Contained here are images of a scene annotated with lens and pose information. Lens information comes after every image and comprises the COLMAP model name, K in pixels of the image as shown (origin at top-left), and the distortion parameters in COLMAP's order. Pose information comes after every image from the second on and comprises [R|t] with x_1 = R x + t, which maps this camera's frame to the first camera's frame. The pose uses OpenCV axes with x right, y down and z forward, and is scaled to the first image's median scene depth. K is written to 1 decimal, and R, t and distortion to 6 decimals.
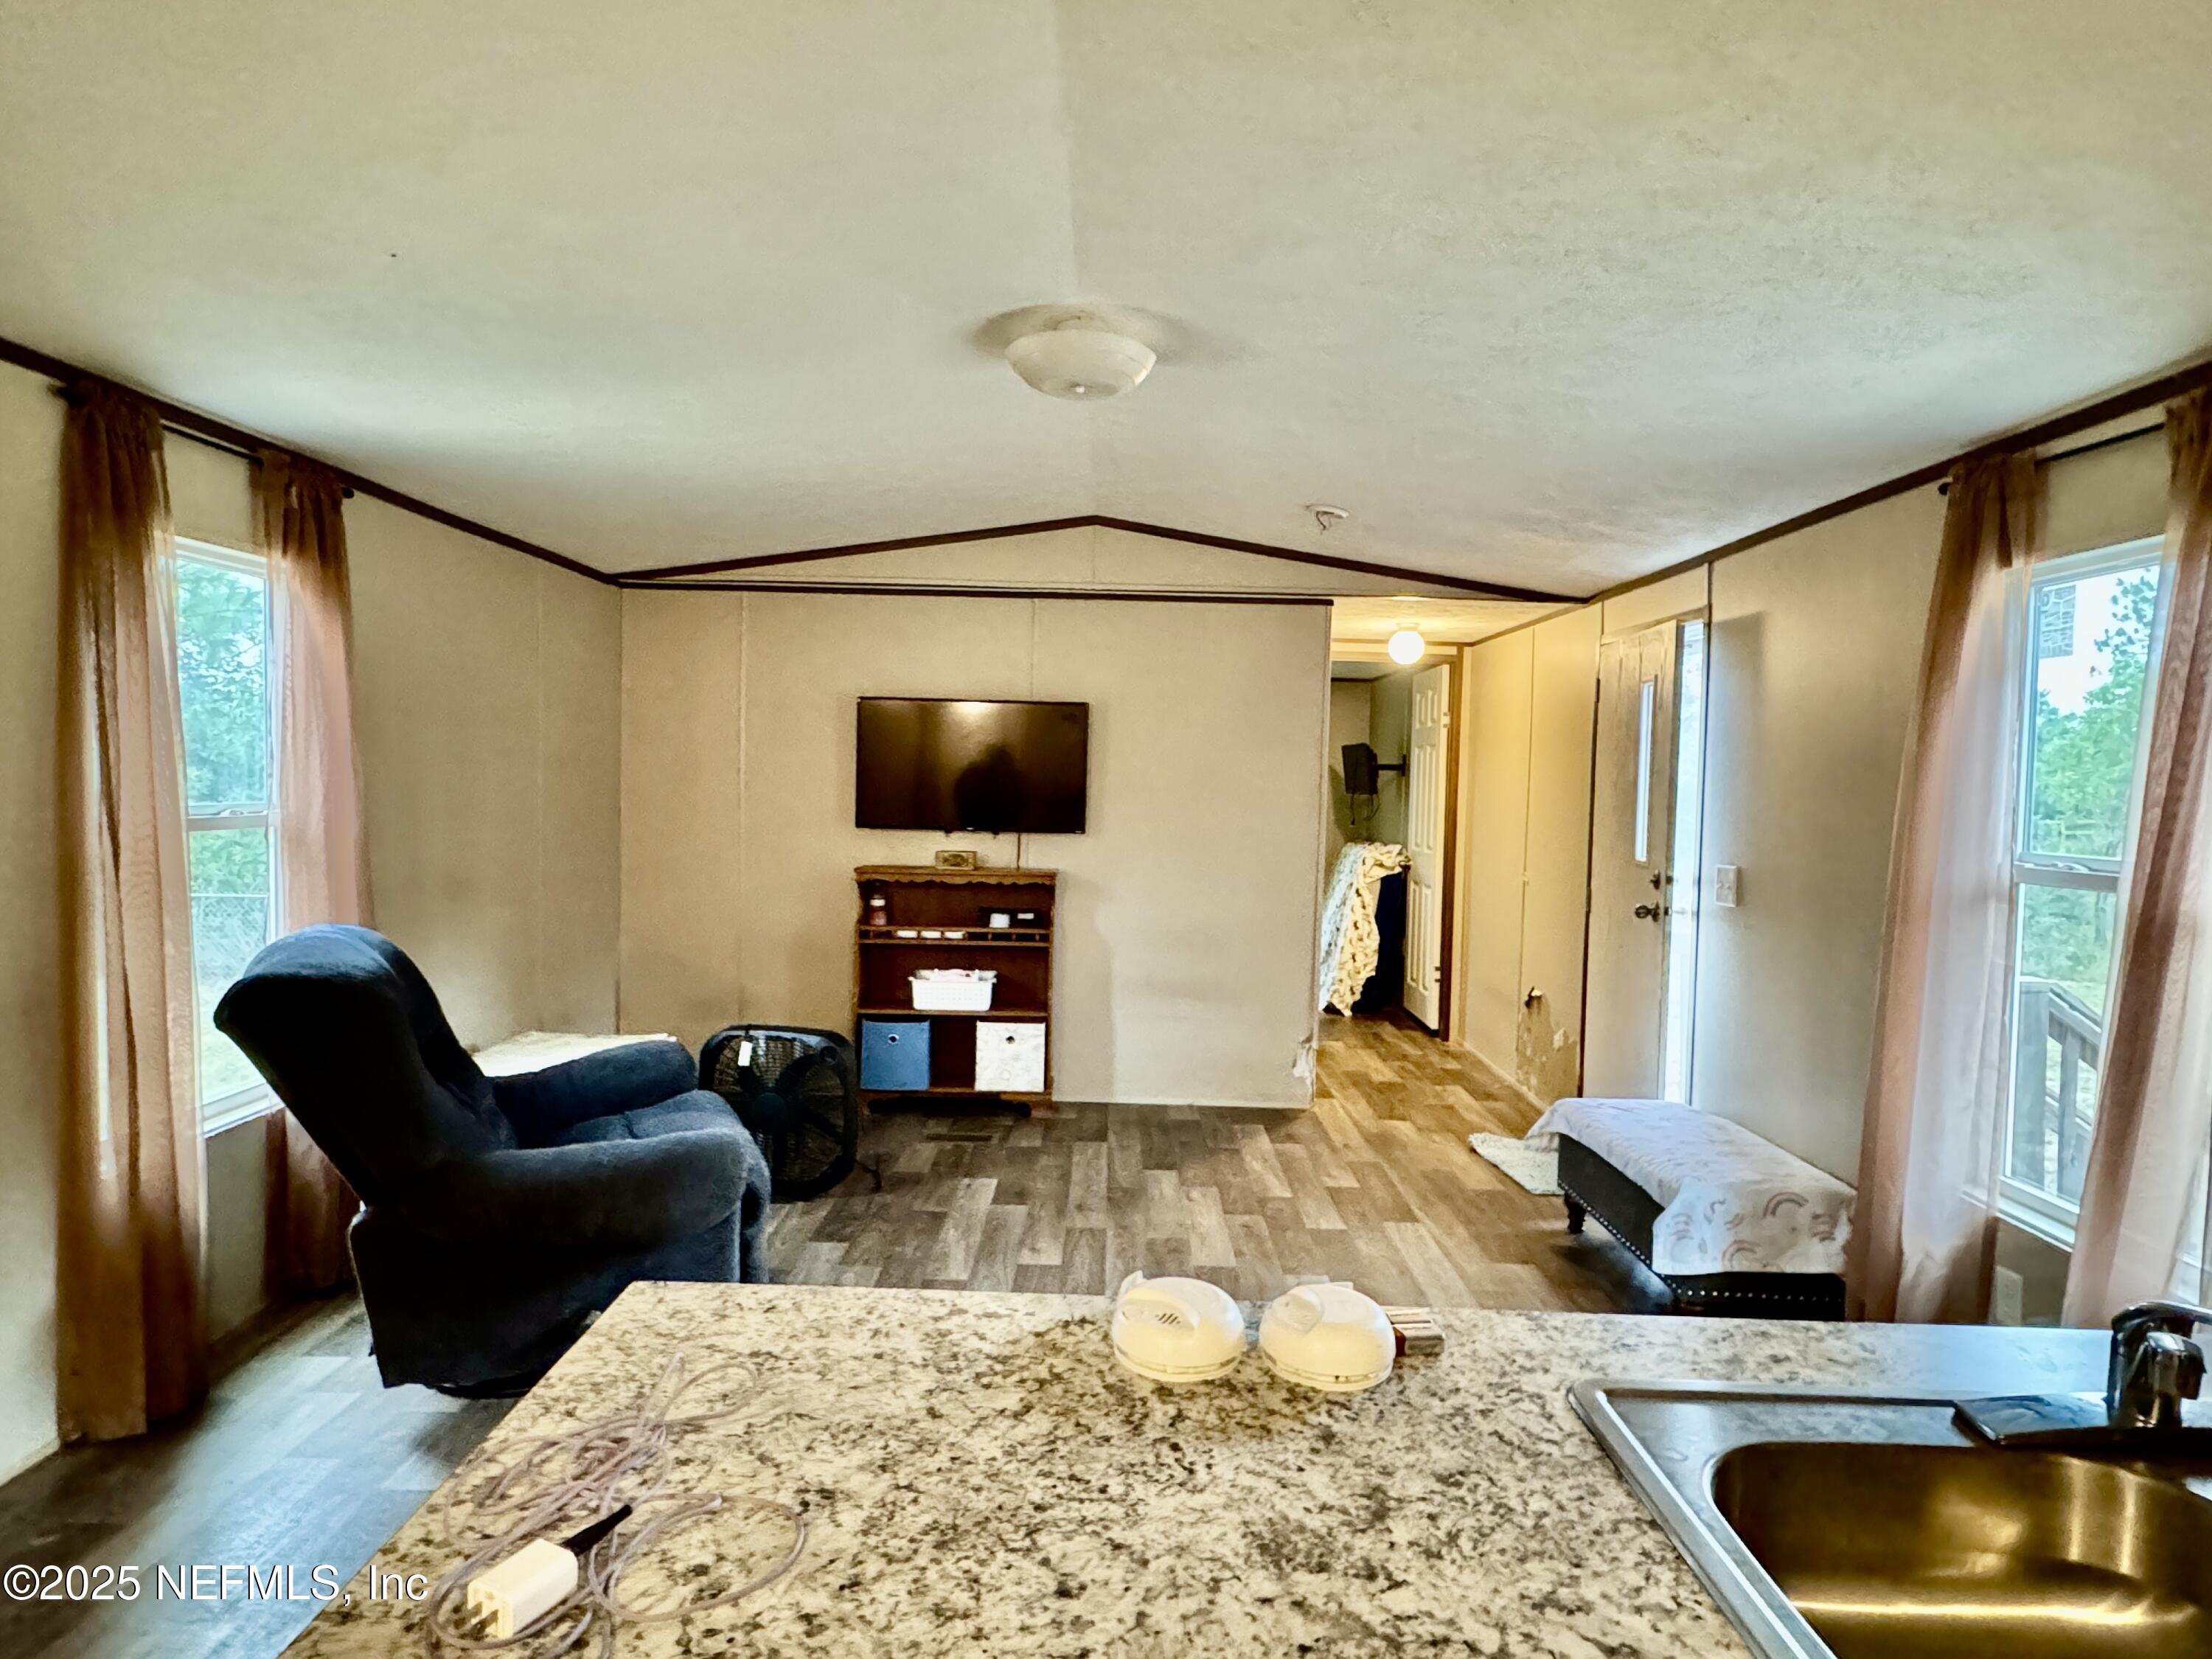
lens RADIAL K [[1224.5, 0, 1104.5], [0, 1224.5, 823.9], [0, 0, 1]] dist [-0.013659, 0.000258]
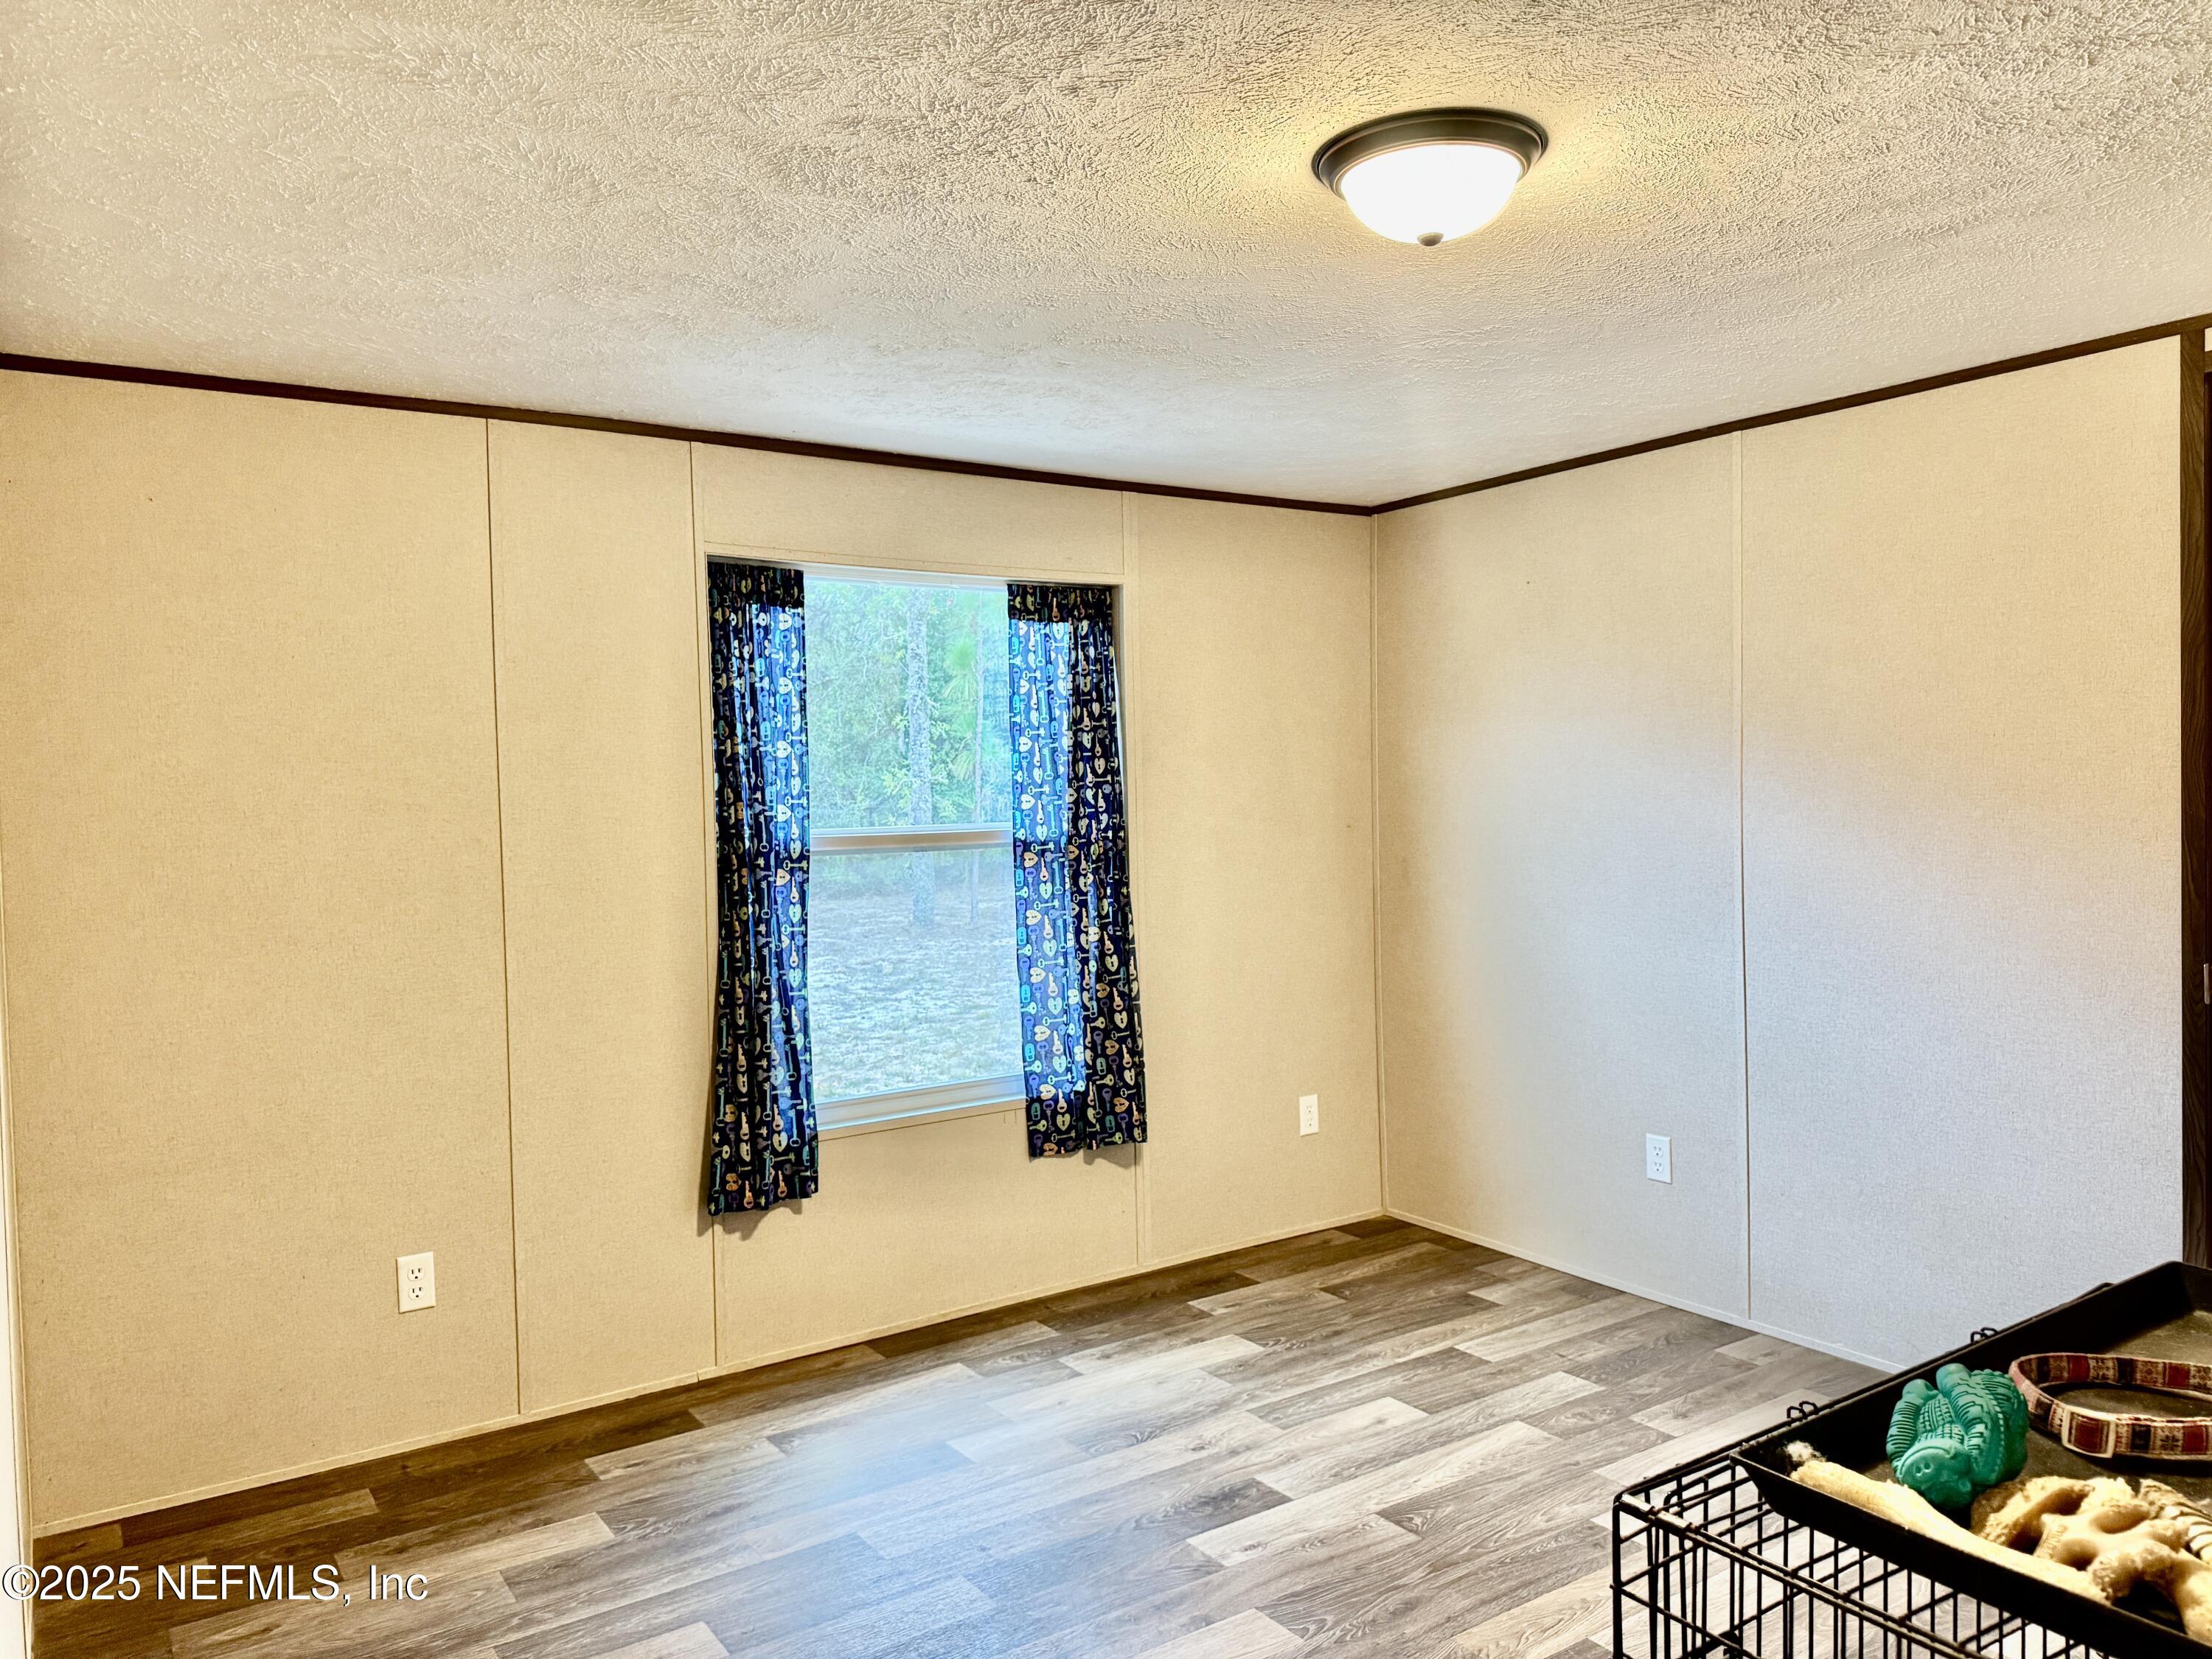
lens RADIAL K [[1533.9, 0, 1106.0], [0, 1533.9, 829.5], [0, 0, 1]] dist [0.054095, -0.082461]
pose [[-0.558899, -0.039156, 0.828311, -0.532523], [0.038214, 0.996607, 0.072896, -0.051085], [-0.828355, 0.072394, -0.555506, 1.220960]]
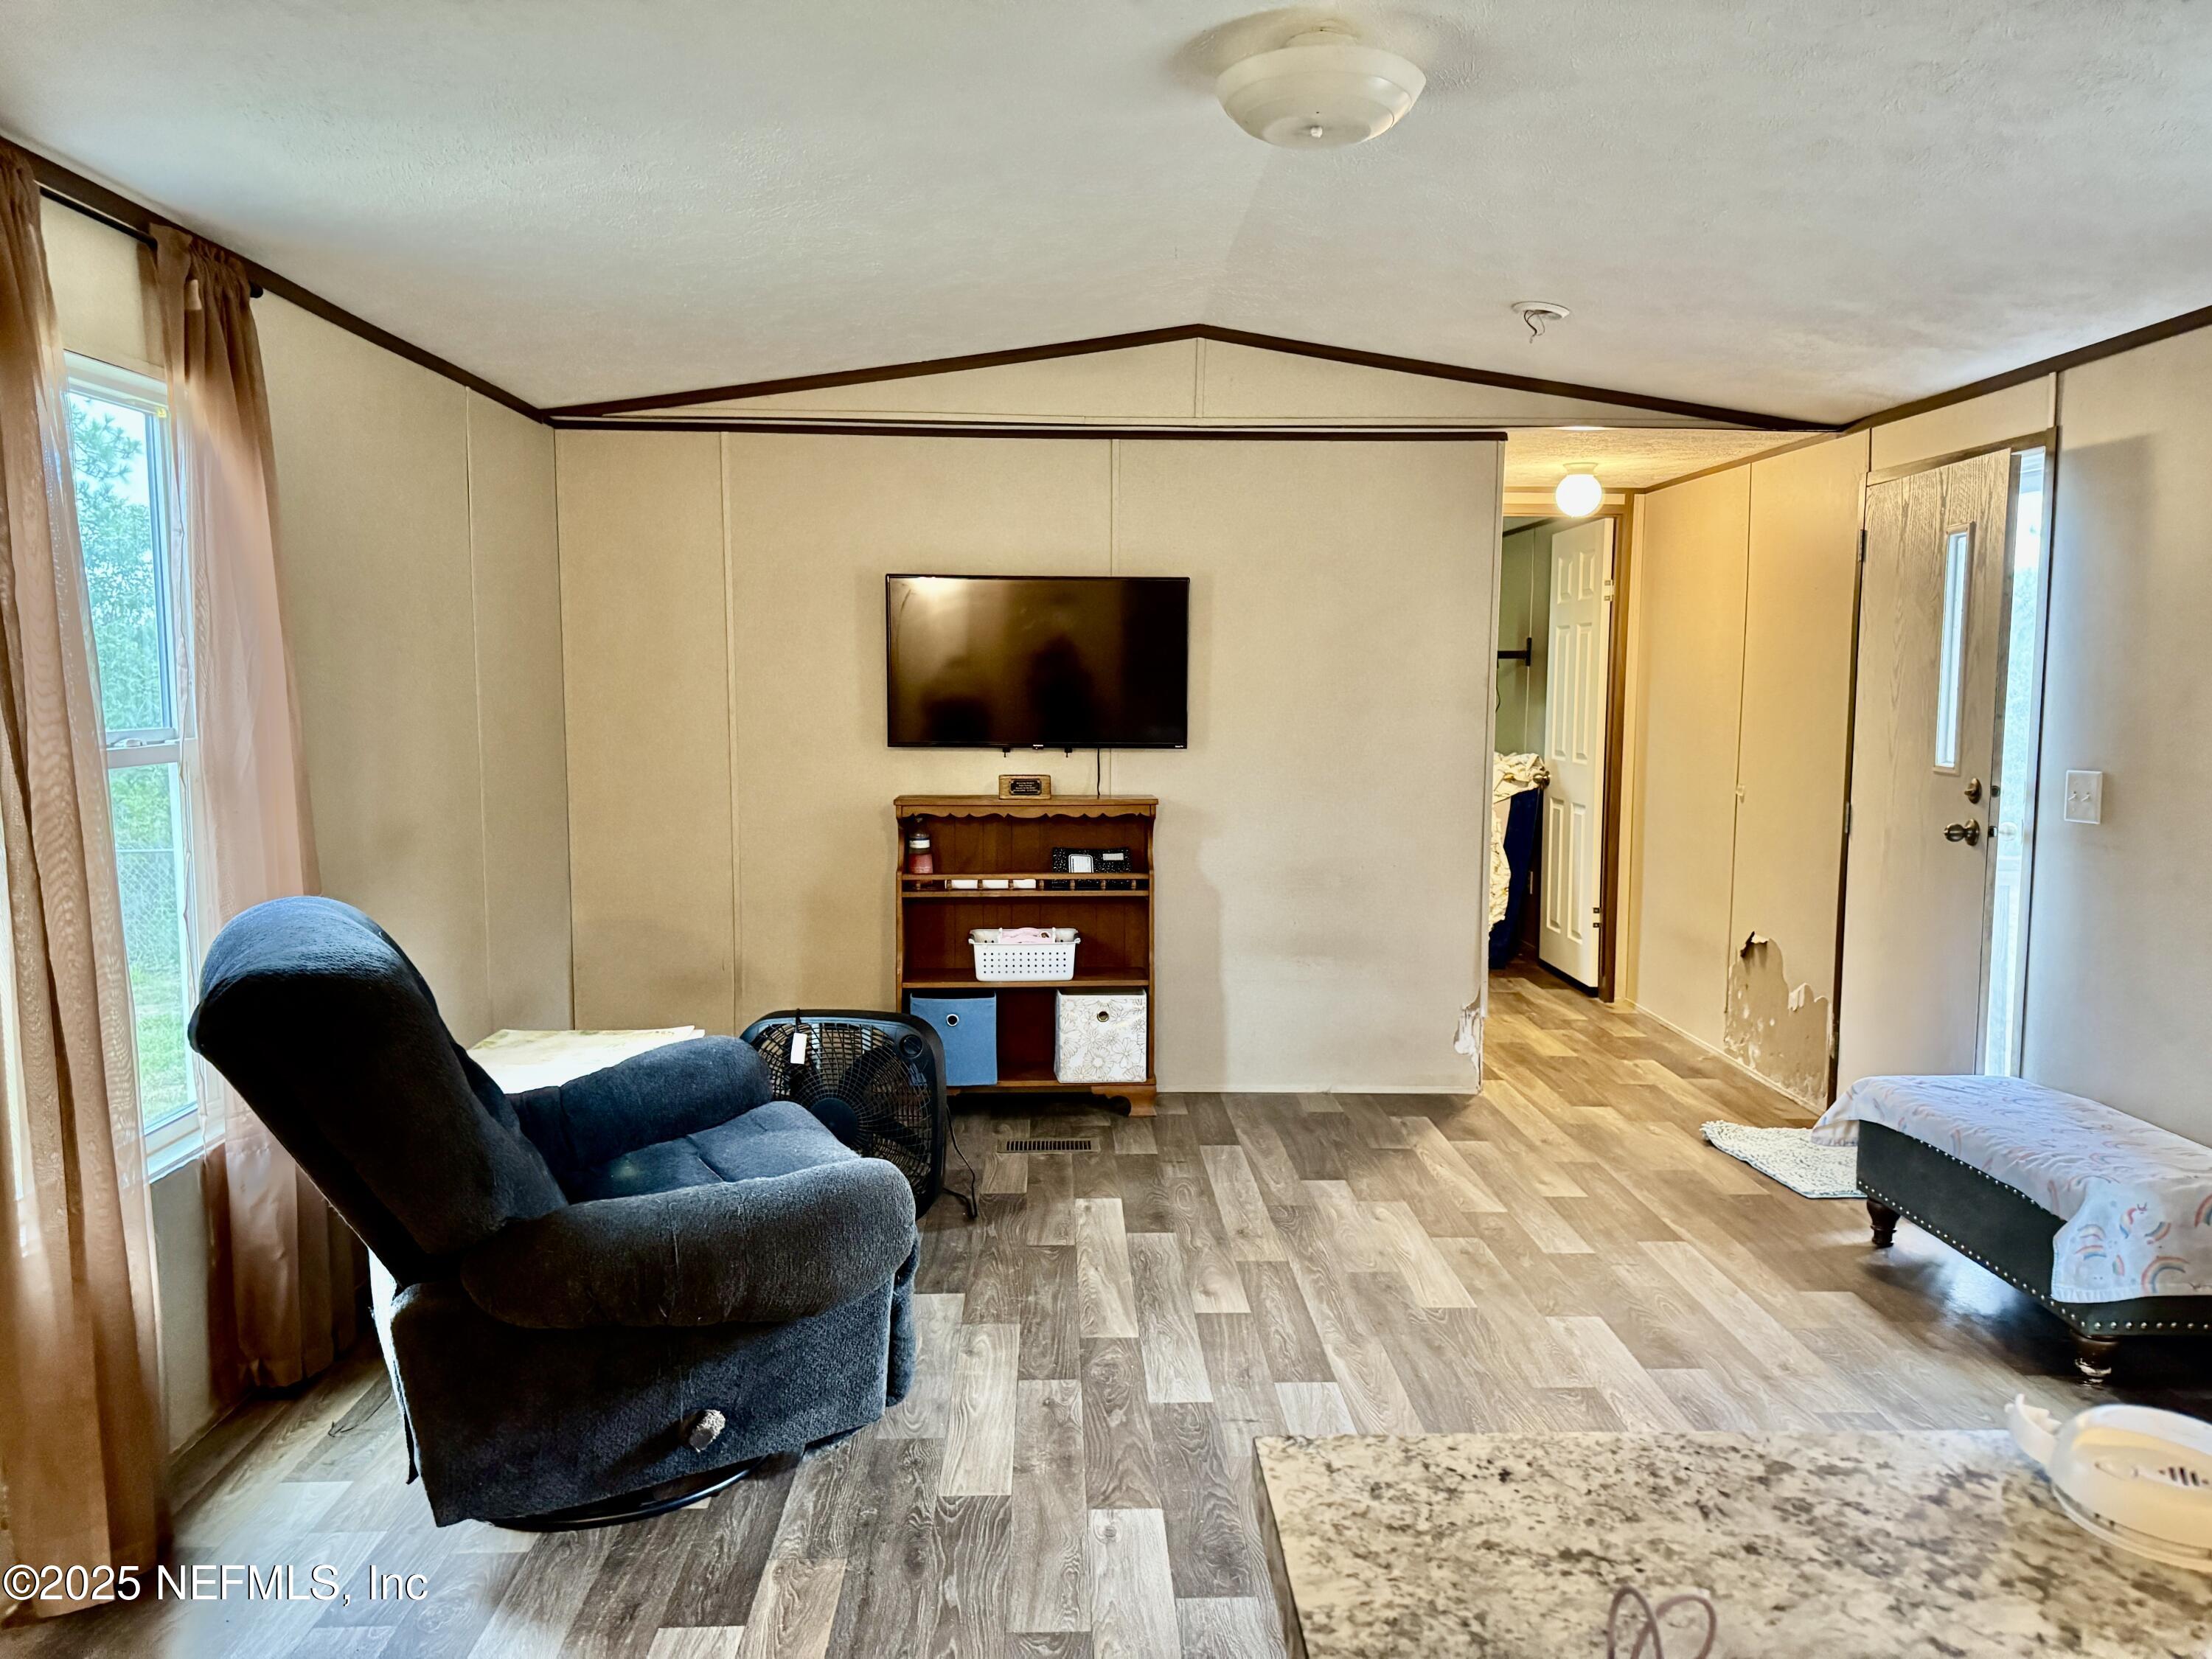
lens RADIAL K [[1533.9, 0, 1106.0], [0, 1533.9, 829.5], [0, 0, 1]] dist [0.054095, -0.082461]
pose [[0.999029, -0.023471, 0.037275, -0.114065], [0.021103, 0.997809, 0.062699, -0.002671], [-0.038664, -0.061851, 0.997336, 0.041575]]
